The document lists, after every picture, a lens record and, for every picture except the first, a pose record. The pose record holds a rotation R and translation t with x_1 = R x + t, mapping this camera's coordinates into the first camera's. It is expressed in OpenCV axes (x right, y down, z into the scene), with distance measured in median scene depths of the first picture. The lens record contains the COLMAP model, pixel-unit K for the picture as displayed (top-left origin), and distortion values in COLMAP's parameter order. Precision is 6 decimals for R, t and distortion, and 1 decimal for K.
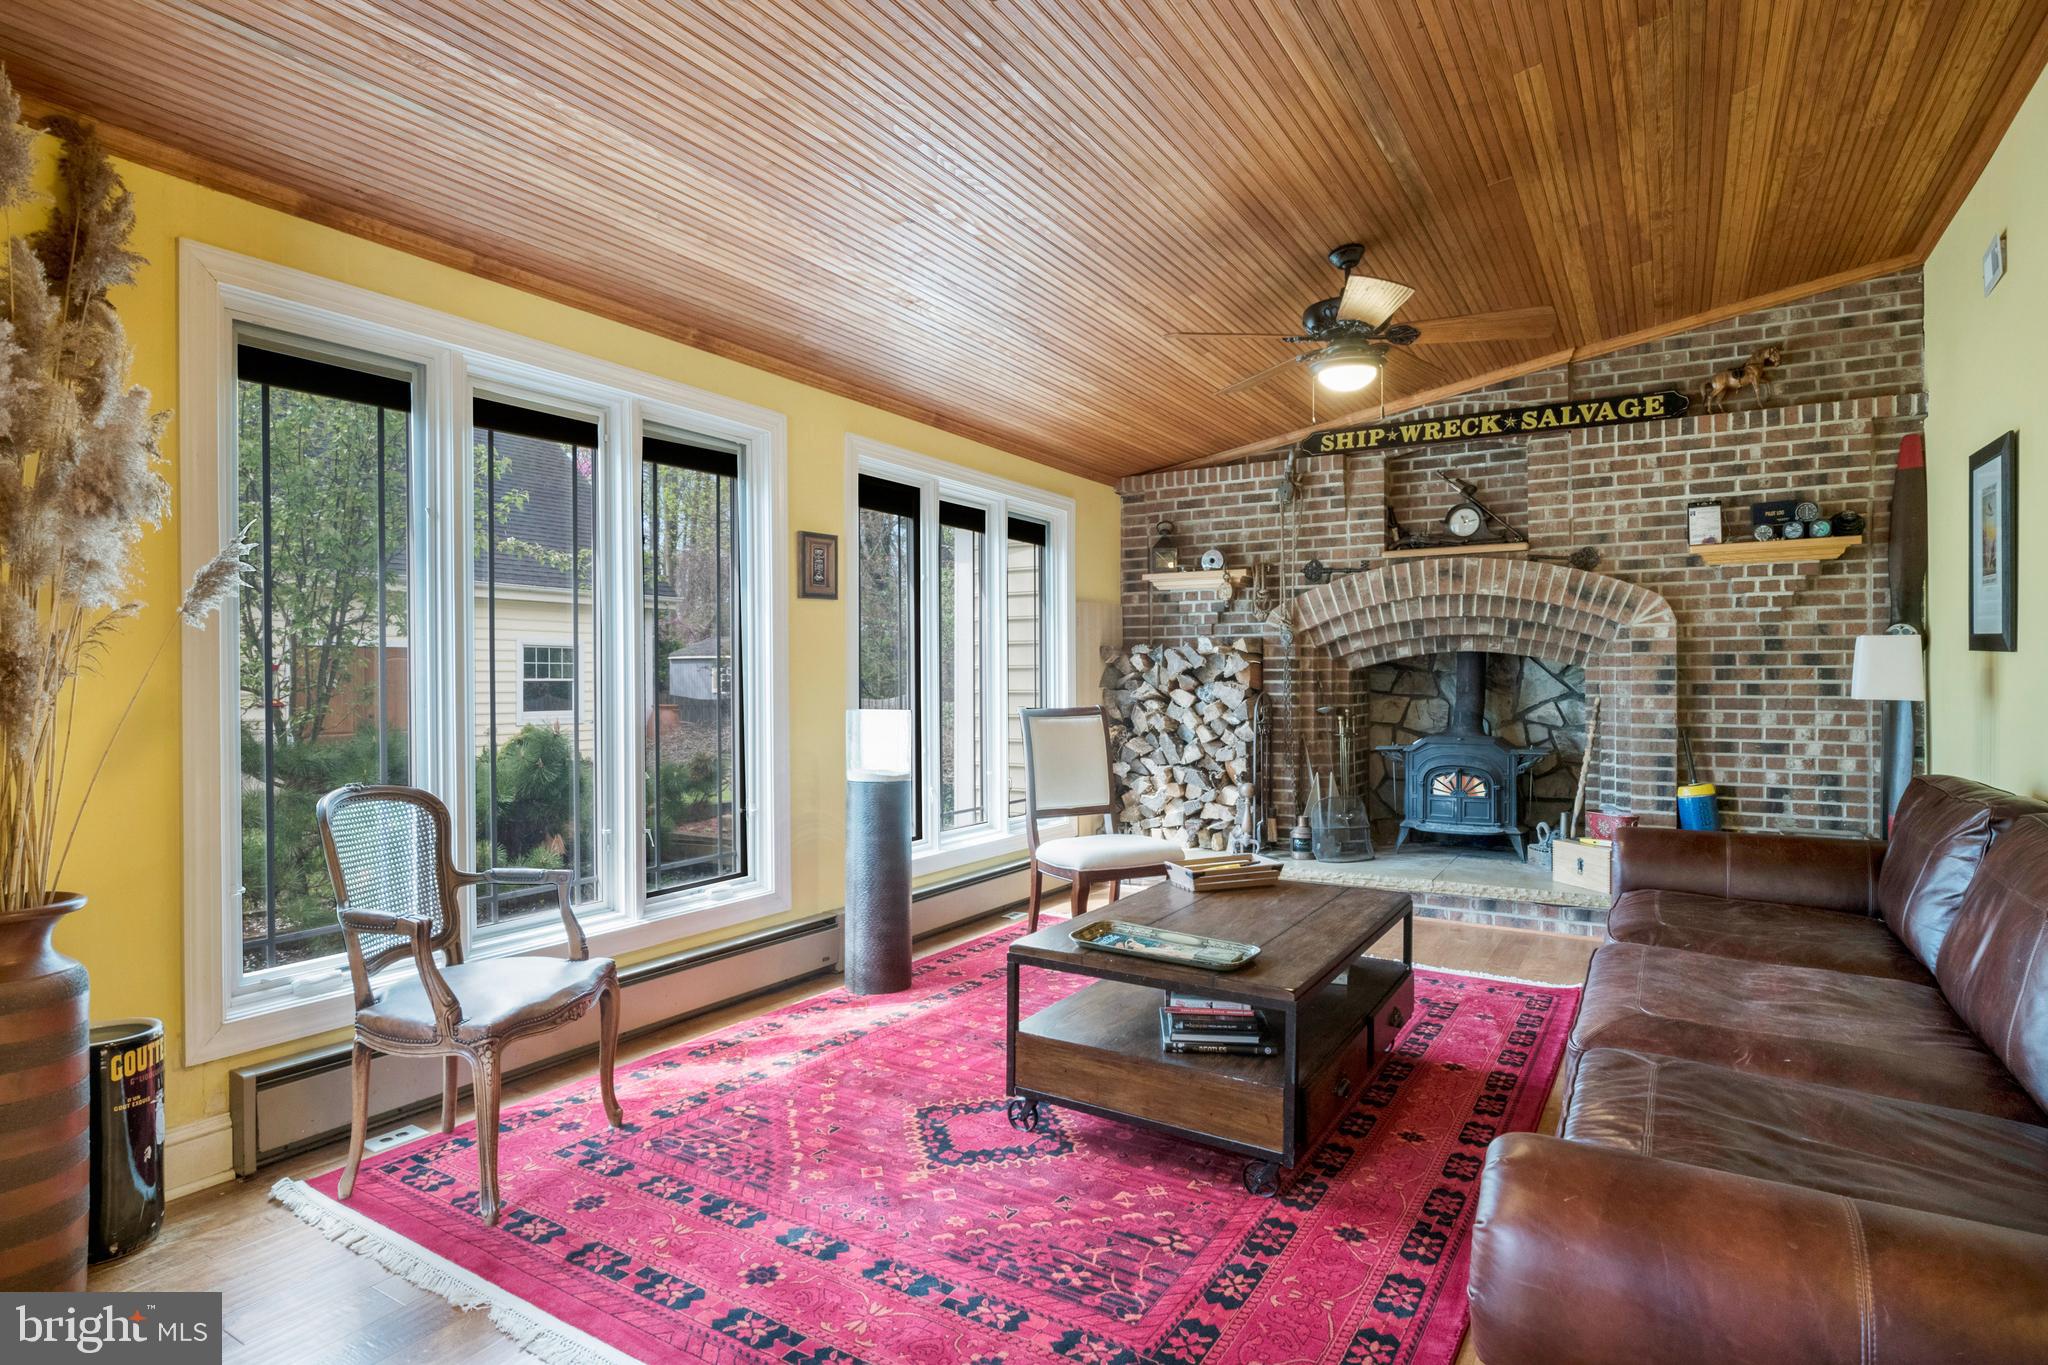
lens RADIAL K [[1161.7, 0, 1028.9], [0, 1161.7, 694.4], [0, 0, 1]] dist [0.001431, -0.000101]
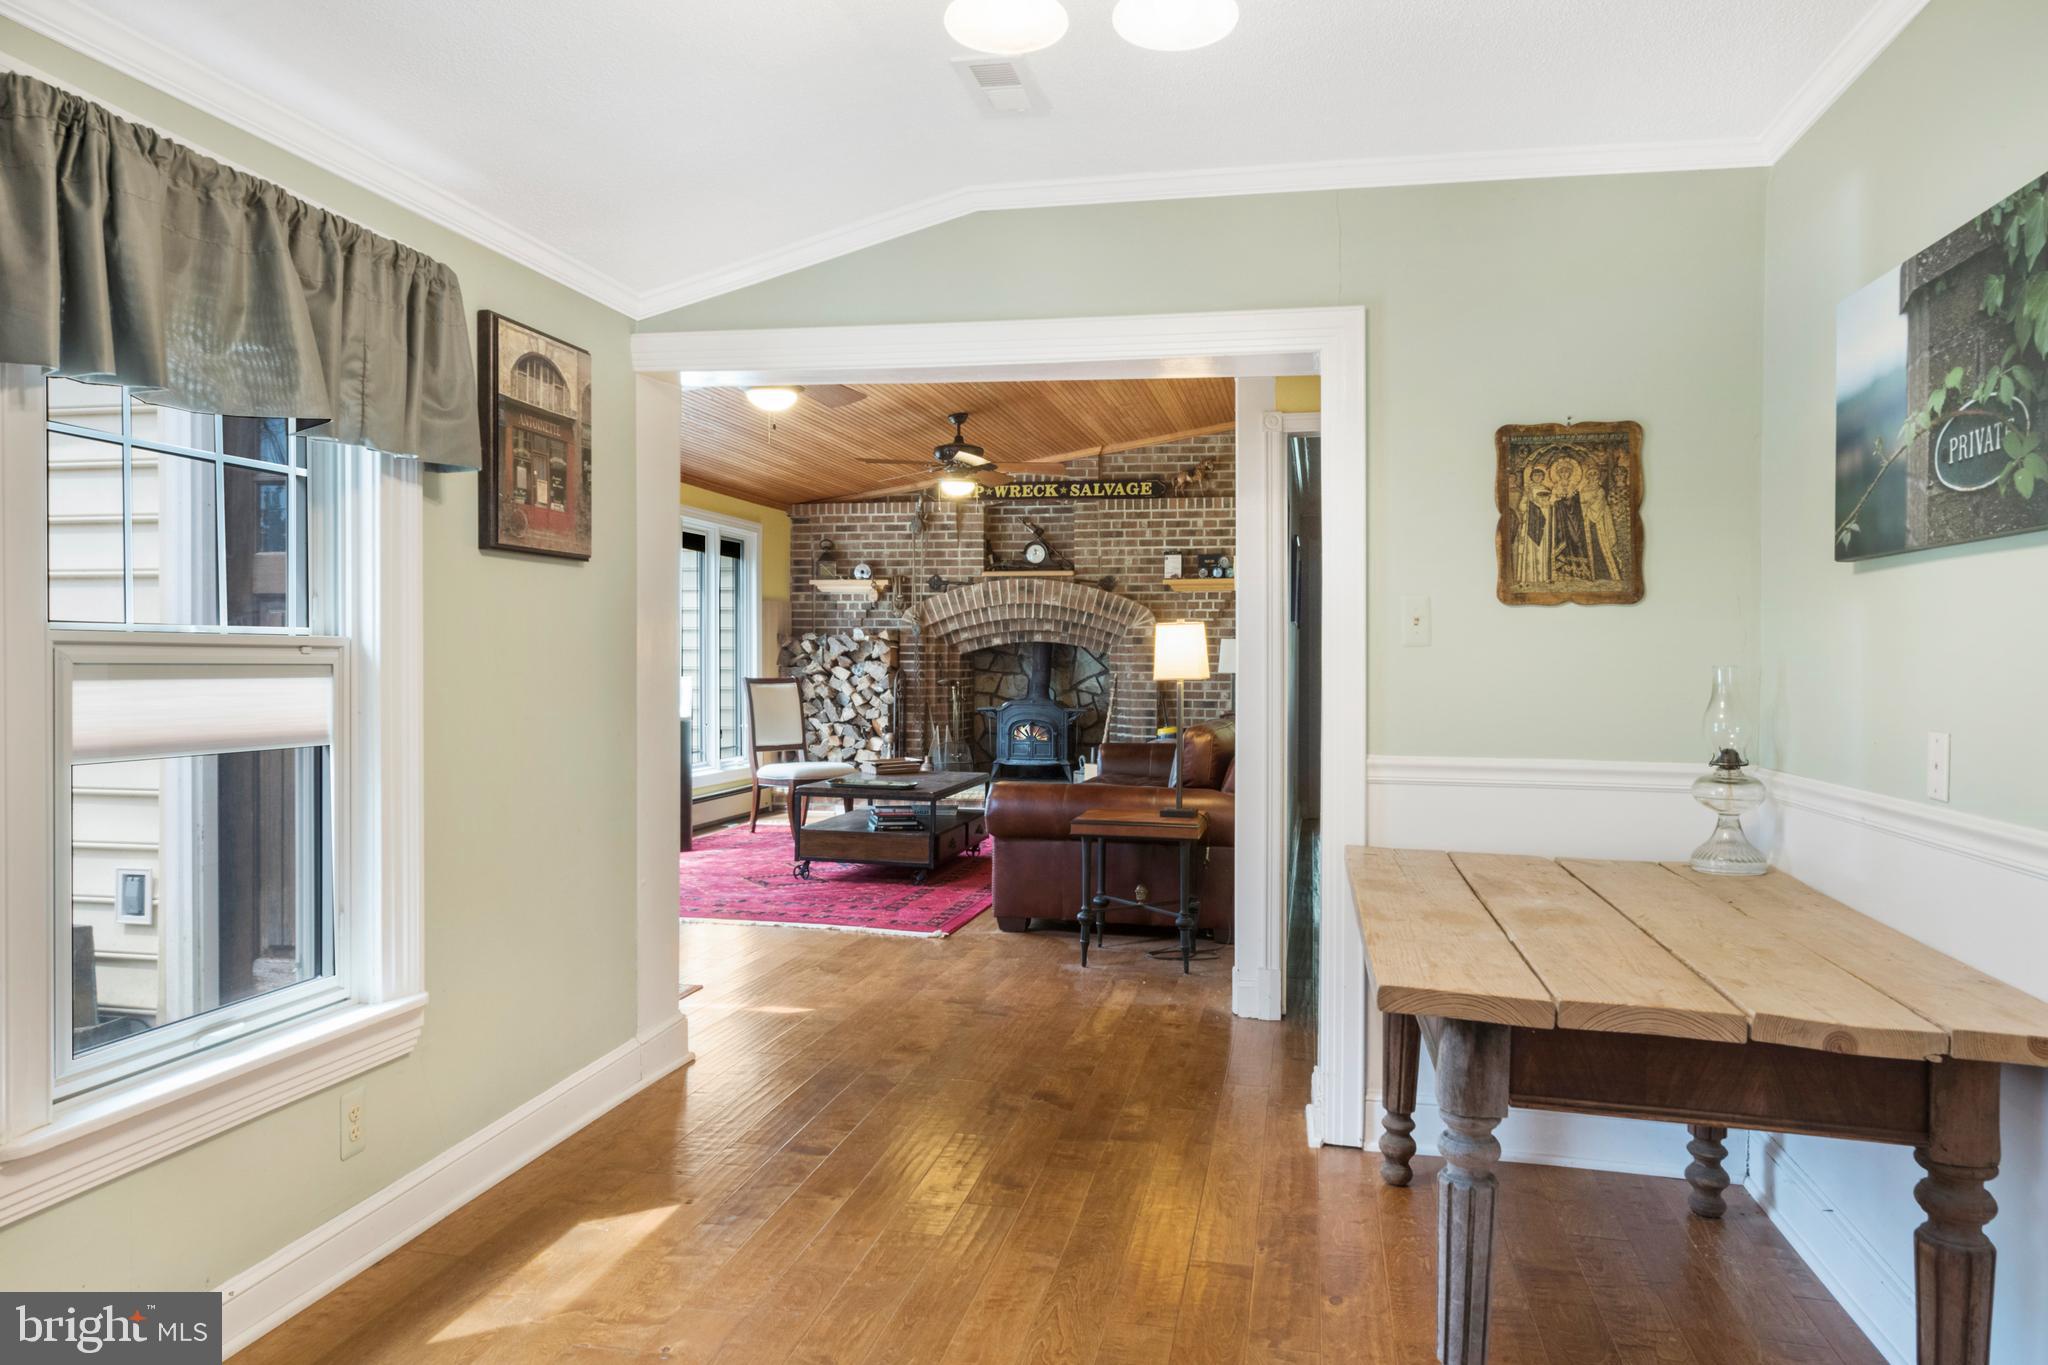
lens RADIAL K [[1416.1, 0, 1032.1], [0, 1416.1, 667.1], [0, 0, 1]] dist [0.008384, 0.000819]
pose [[0.949972, 0.007035, 0.312255, -0.180845], [-0.004246, 0.999945, -0.009613, 0.011672], [-0.312305, 0.007807, 0.949950, -0.672900]]
